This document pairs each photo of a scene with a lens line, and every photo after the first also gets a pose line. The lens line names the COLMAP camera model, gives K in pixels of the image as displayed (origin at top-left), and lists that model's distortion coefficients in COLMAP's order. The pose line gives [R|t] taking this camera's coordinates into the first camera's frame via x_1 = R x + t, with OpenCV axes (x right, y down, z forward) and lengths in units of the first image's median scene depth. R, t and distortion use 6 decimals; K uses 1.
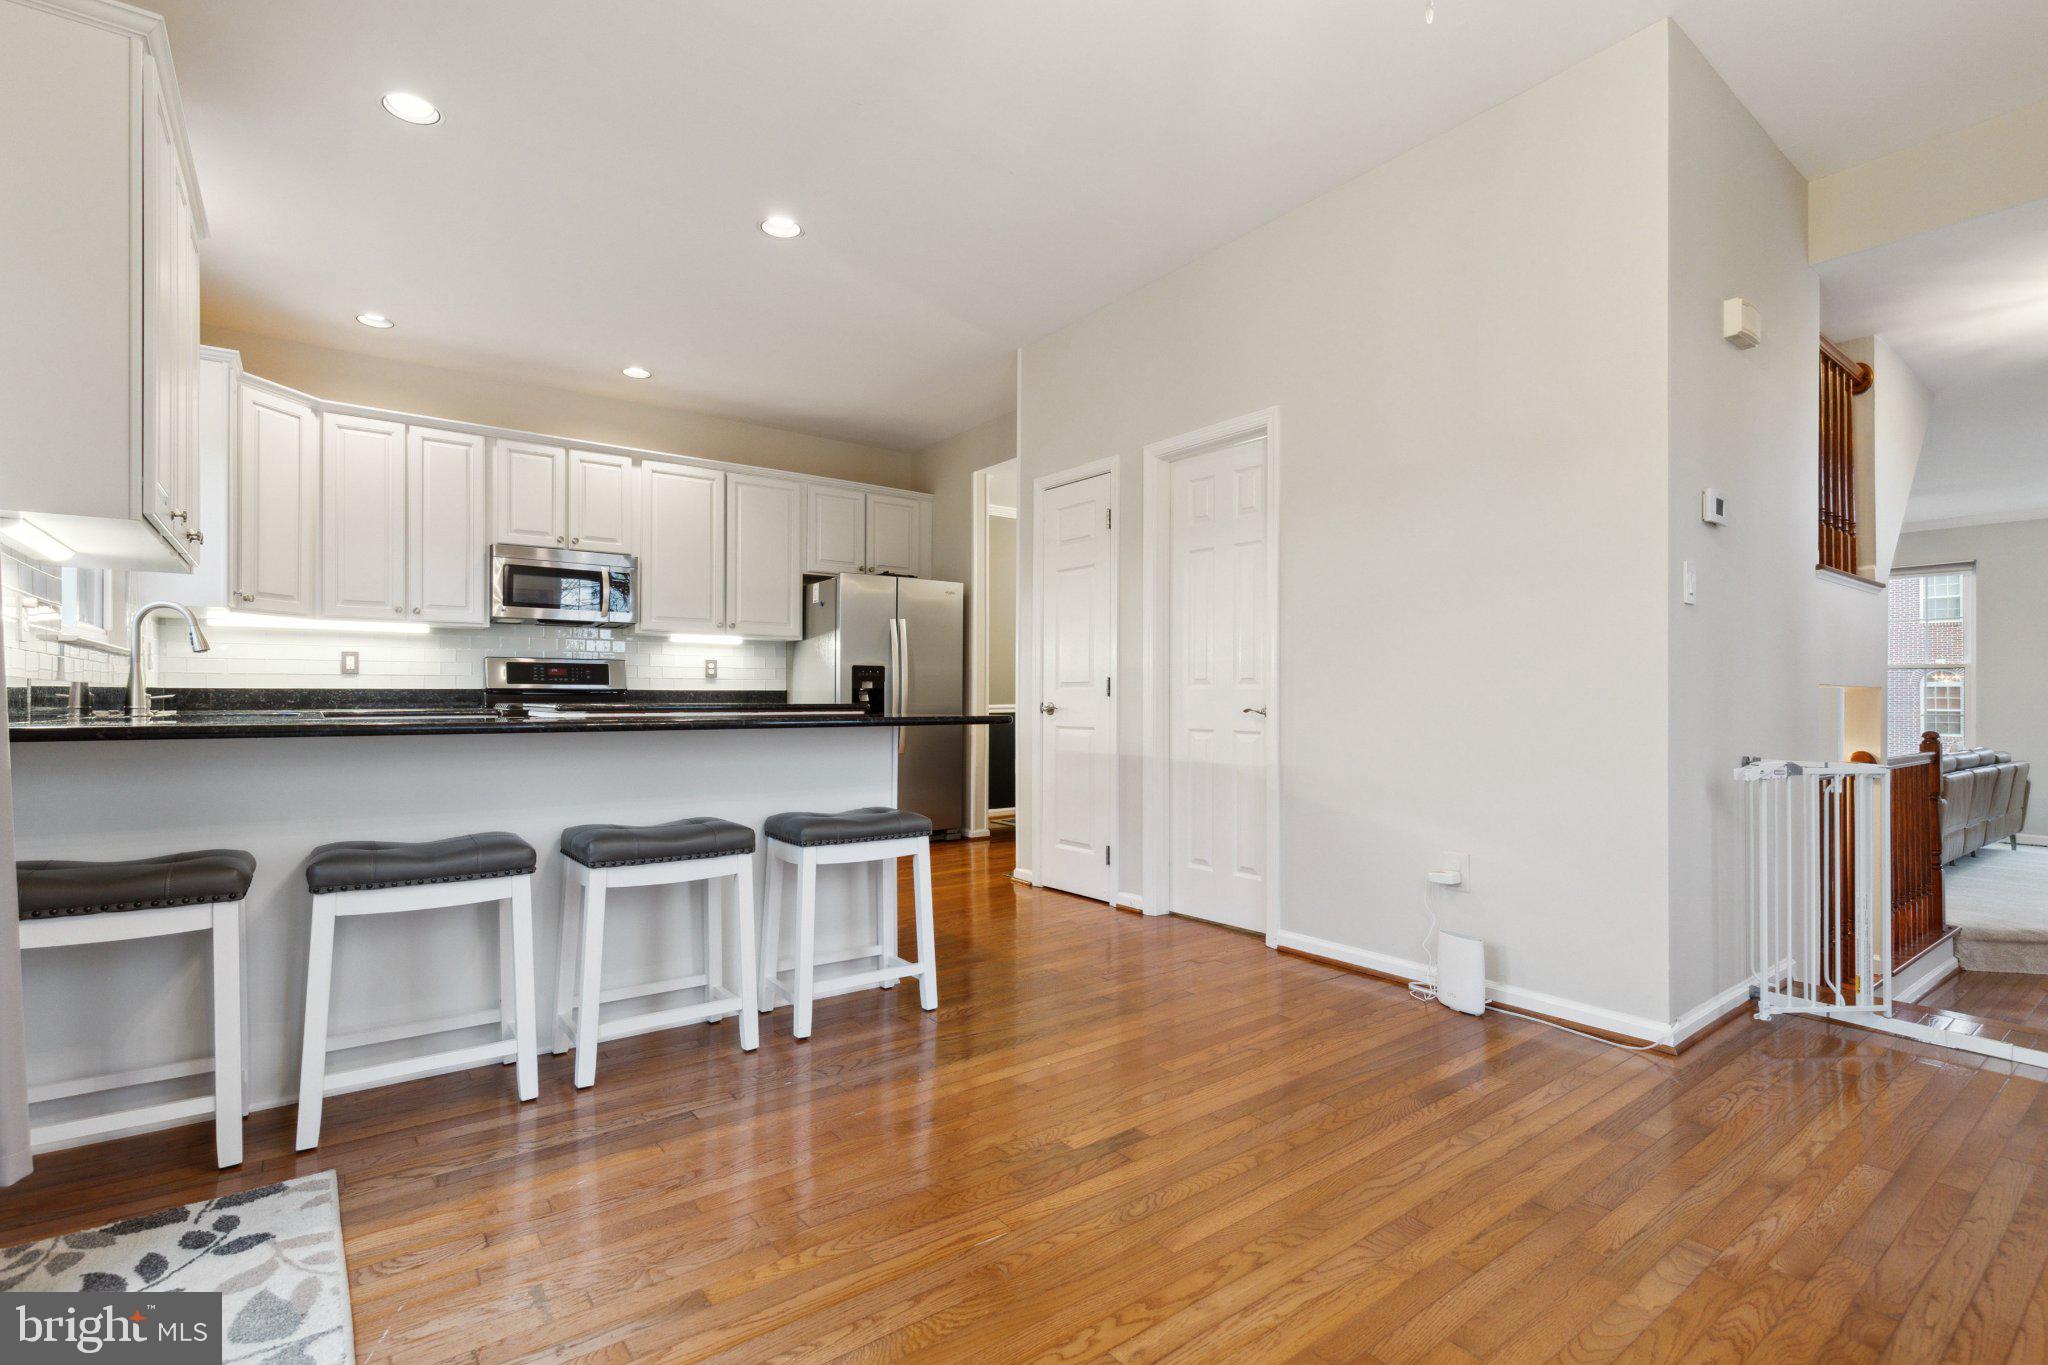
lens RADIAL K [[934.1, 0, 1023.5], [0, 934.1, 691.4], [0, 0, 1]] dist [0.000756, 0.001572]
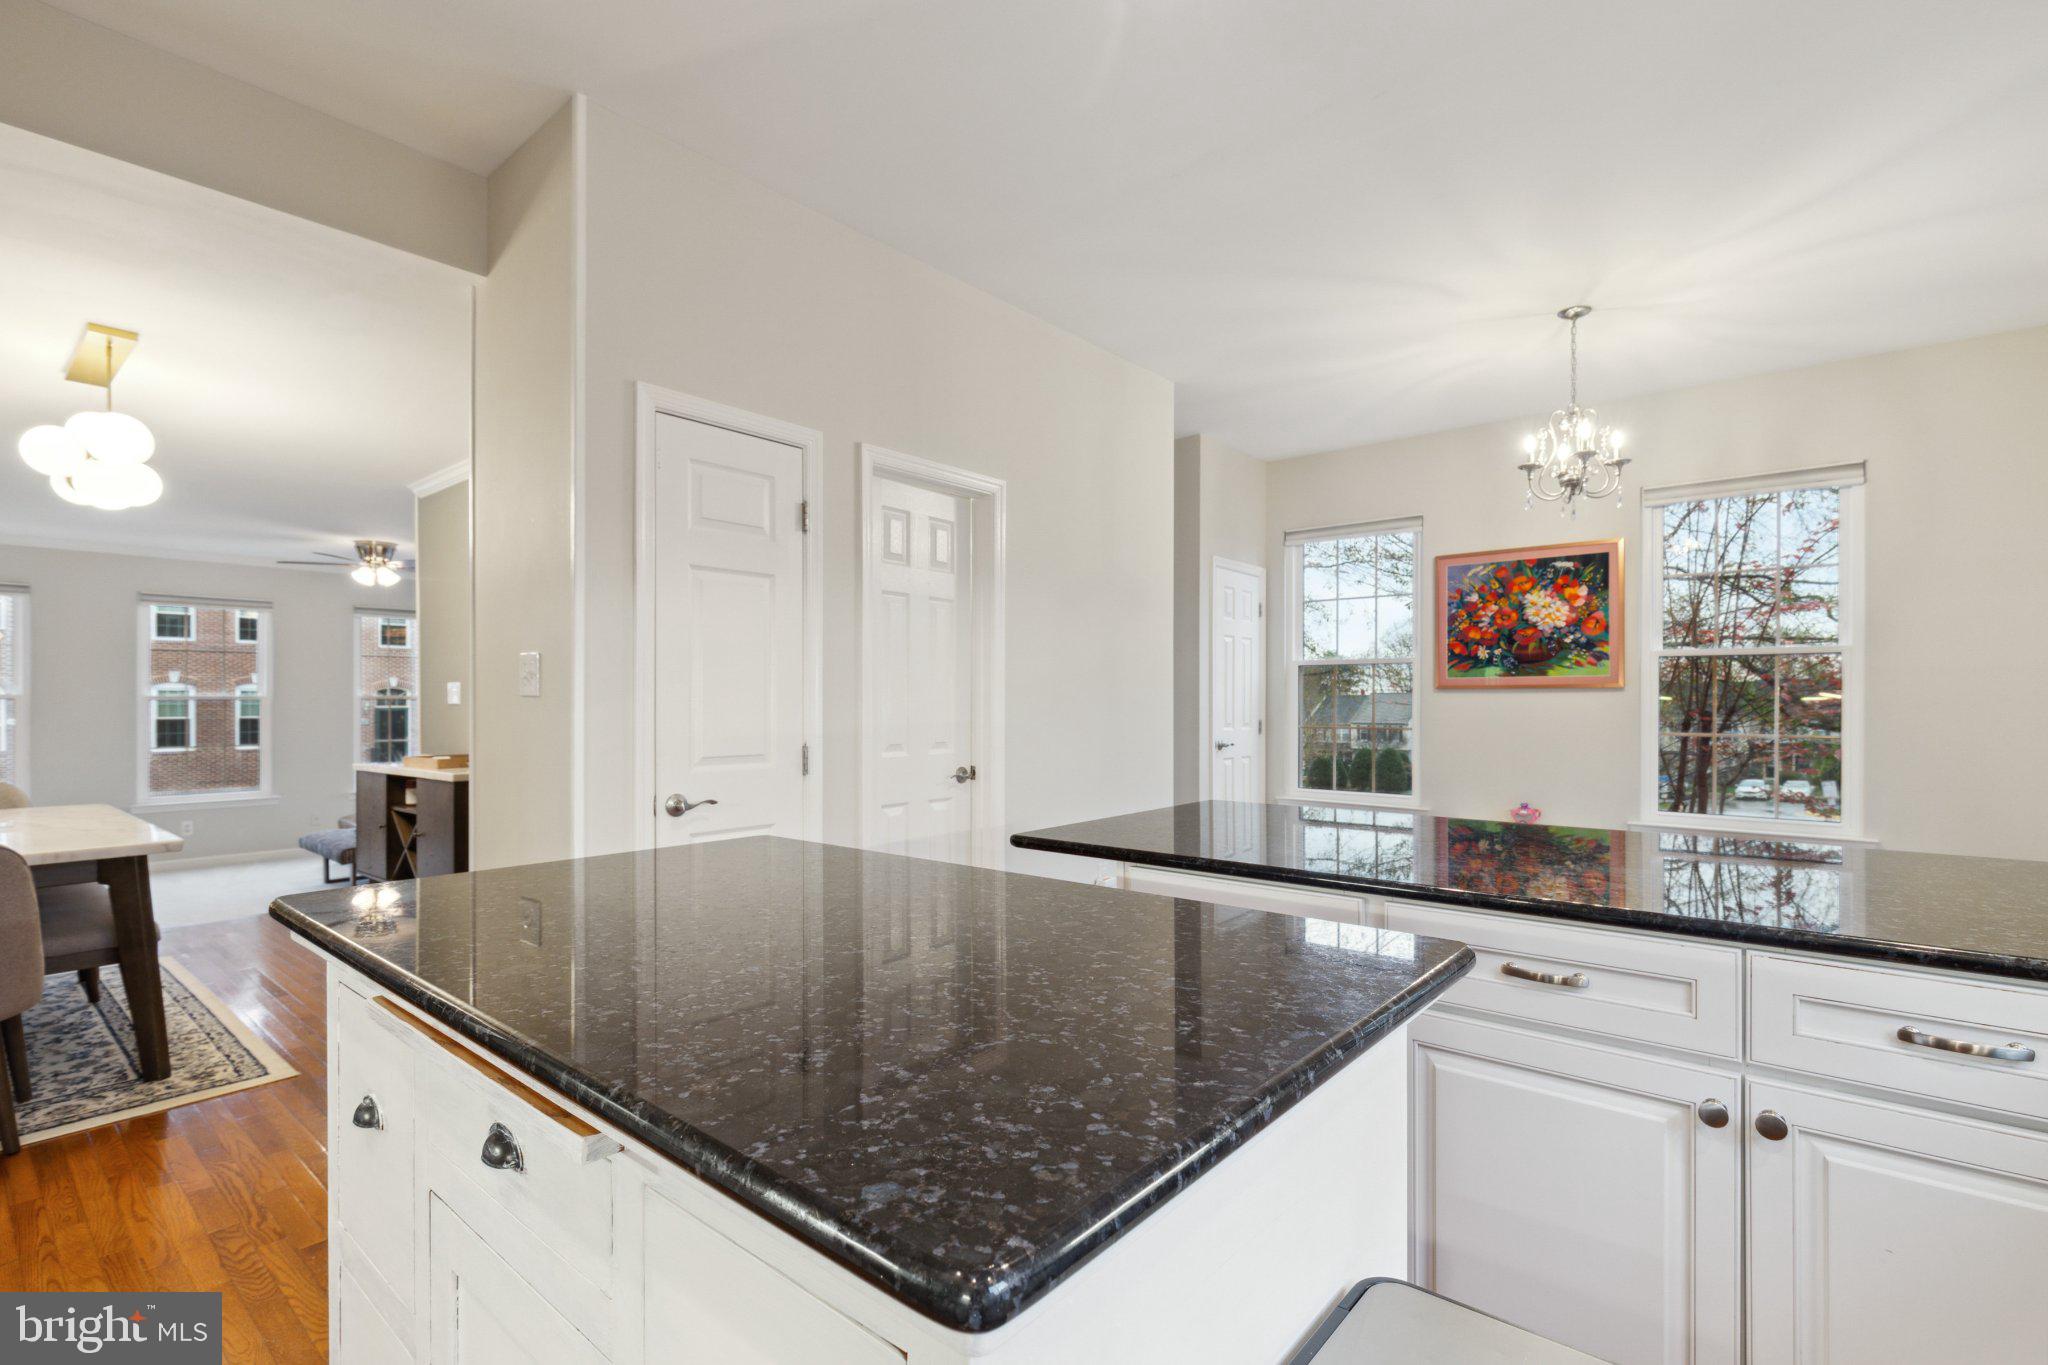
lens RADIAL K [[934.1, 0, 1019.5], [0, 934.1, 700.0], [0, 0, 1]] dist [0.000756, 0.001572]
pose [[-0.236845, 0.000134, 0.971547, -0.710121], [-0.002886, 0.999995, -0.000842, -0.057026], [-0.971543, -0.003003, -0.236843, 1.165941]]
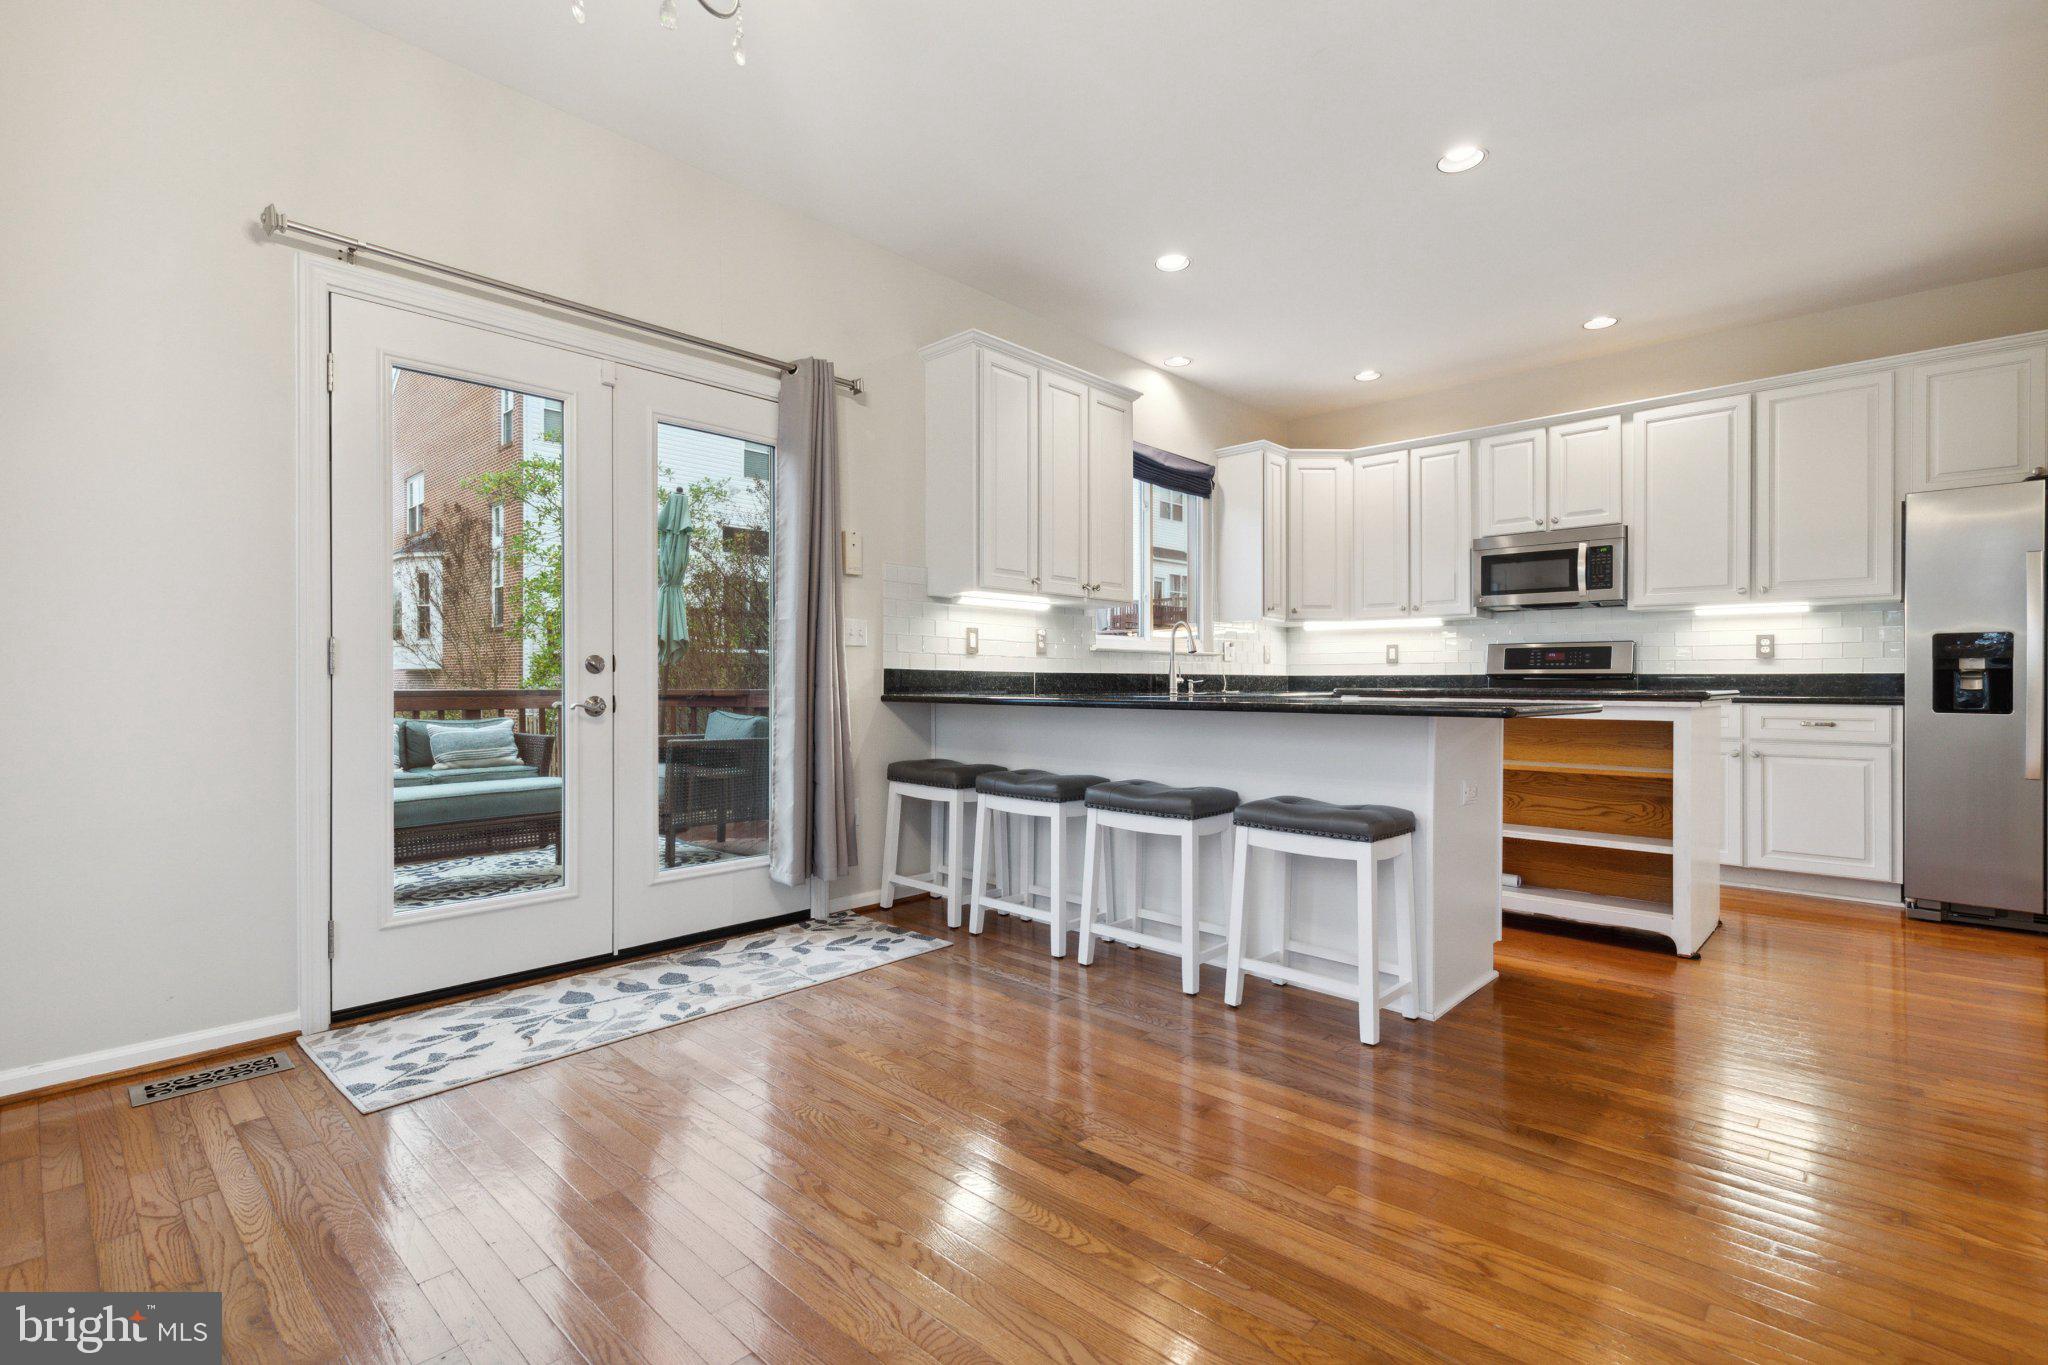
lens RADIAL K [[934.1, 0, 1018.2], [0, 934.1, 676.5], [0, 0, 1]] dist [0.000756, 0.001572]
pose [[0.175320, -0.006046, -0.984493, 0.531078], [0.004262, 0.999976, -0.005383, 0.004017], [0.984502, -0.003252, 0.175342, 0.406046]]
